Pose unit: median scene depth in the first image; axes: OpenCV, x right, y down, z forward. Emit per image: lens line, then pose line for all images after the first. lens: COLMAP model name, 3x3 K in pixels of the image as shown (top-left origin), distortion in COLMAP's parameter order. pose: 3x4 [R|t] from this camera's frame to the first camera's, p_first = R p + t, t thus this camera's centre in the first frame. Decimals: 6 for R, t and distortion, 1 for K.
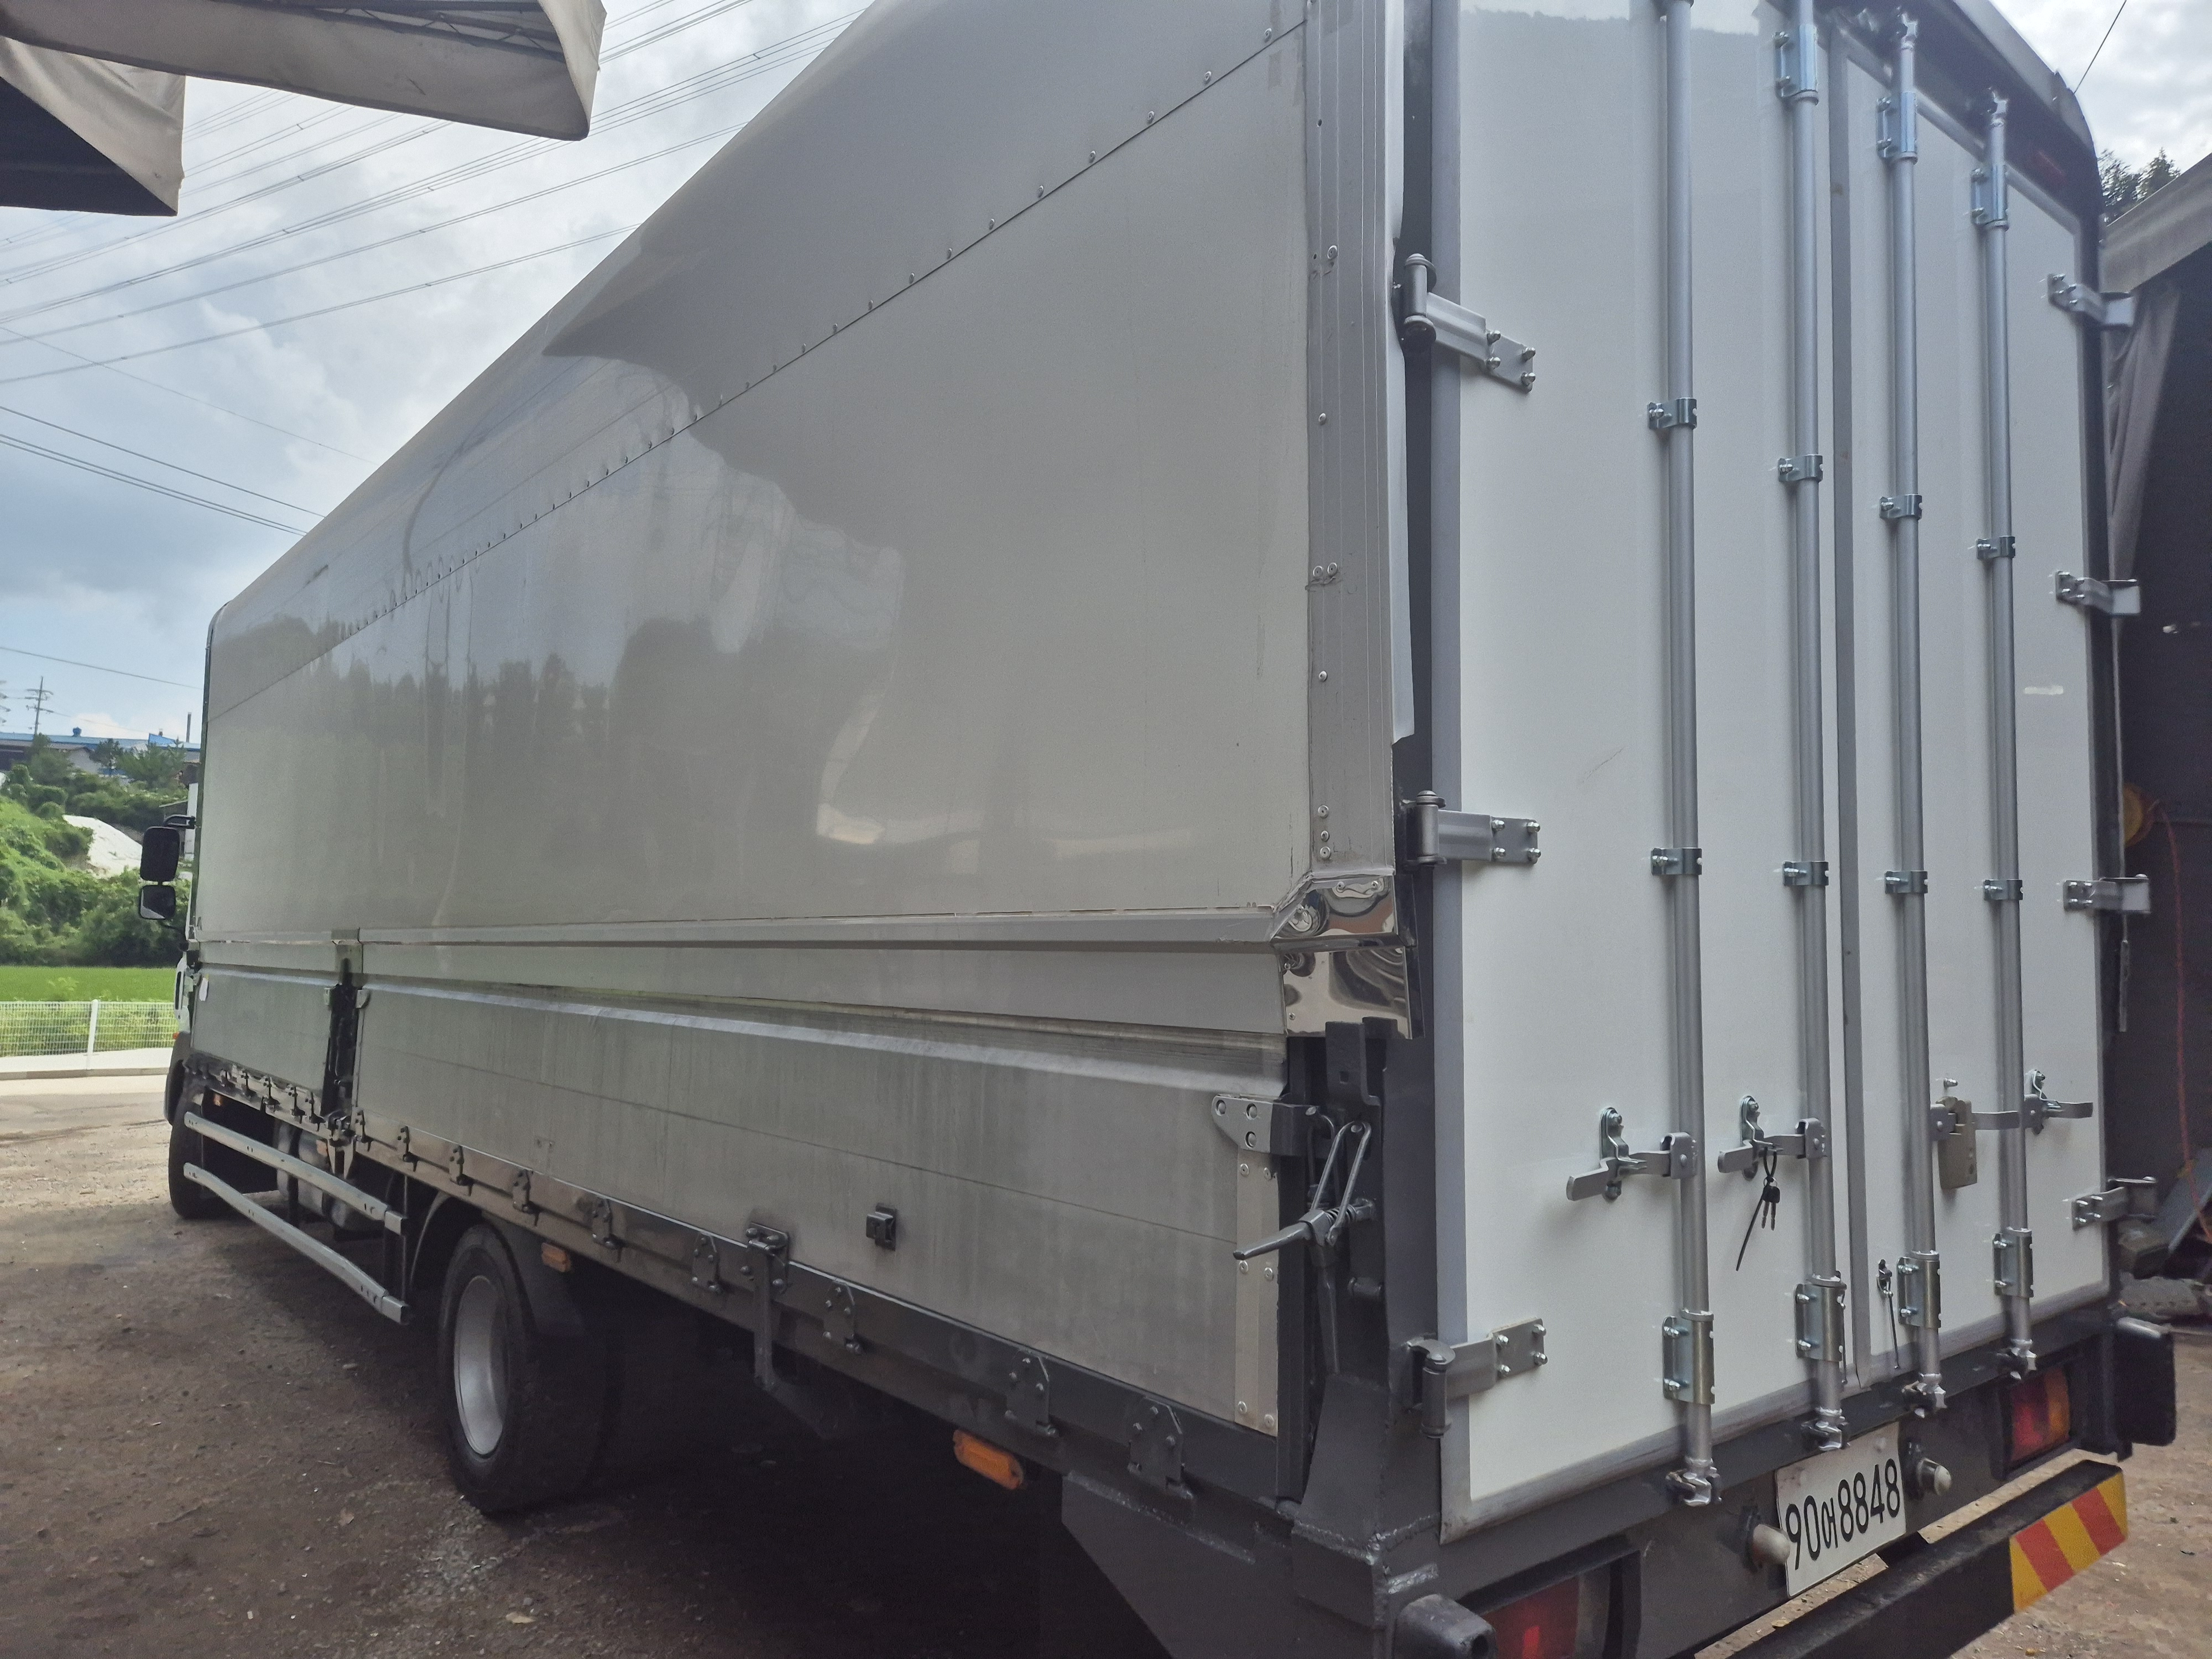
lens RADIAL K [[1445.8, 0, 1106.0], [0, 1445.8, 829.5], [0, 0, 1]] dist [0.007134, -0.002631]
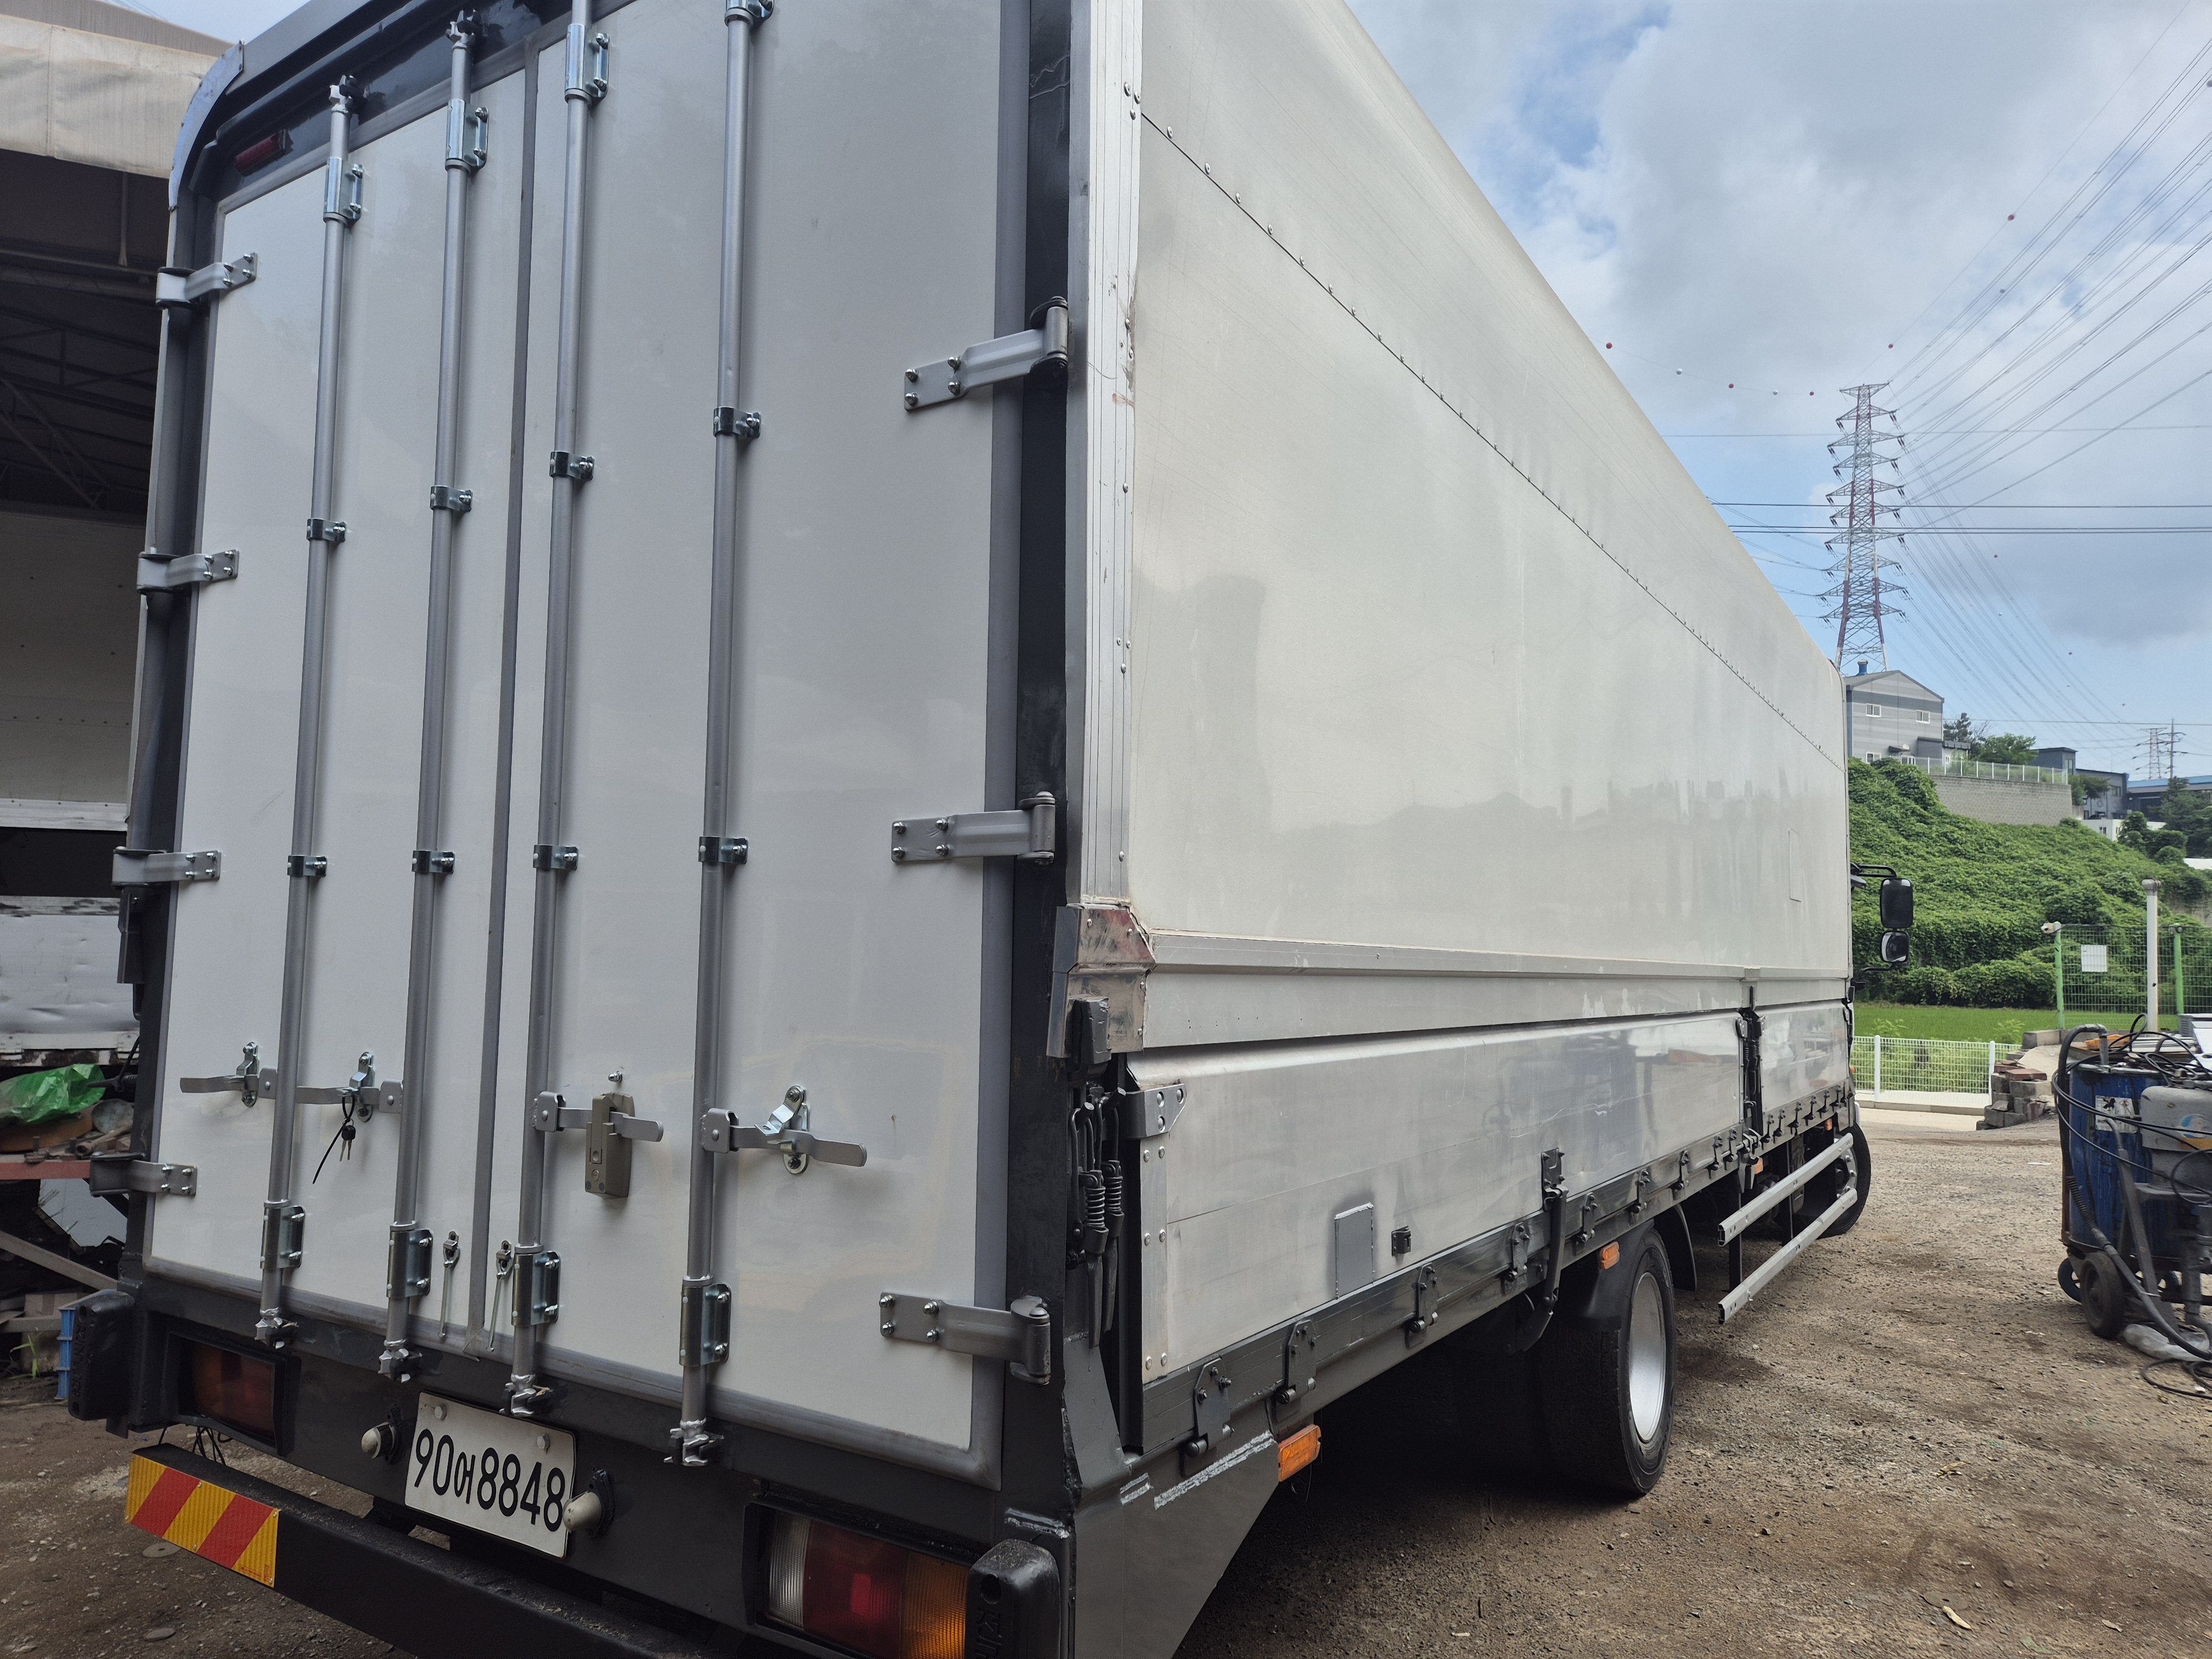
lens RADIAL K [[1445.8, 0, 1106.0], [0, 1445.8, 829.5], [0, 0, 1]] dist [0.007134, -0.002631]
pose [[0.314642, -0.110713, -0.942732, 1.773258], [0.079961, 0.992736, -0.089898, 0.160777], [0.945836, -0.047096, 0.321209, 1.193998]]
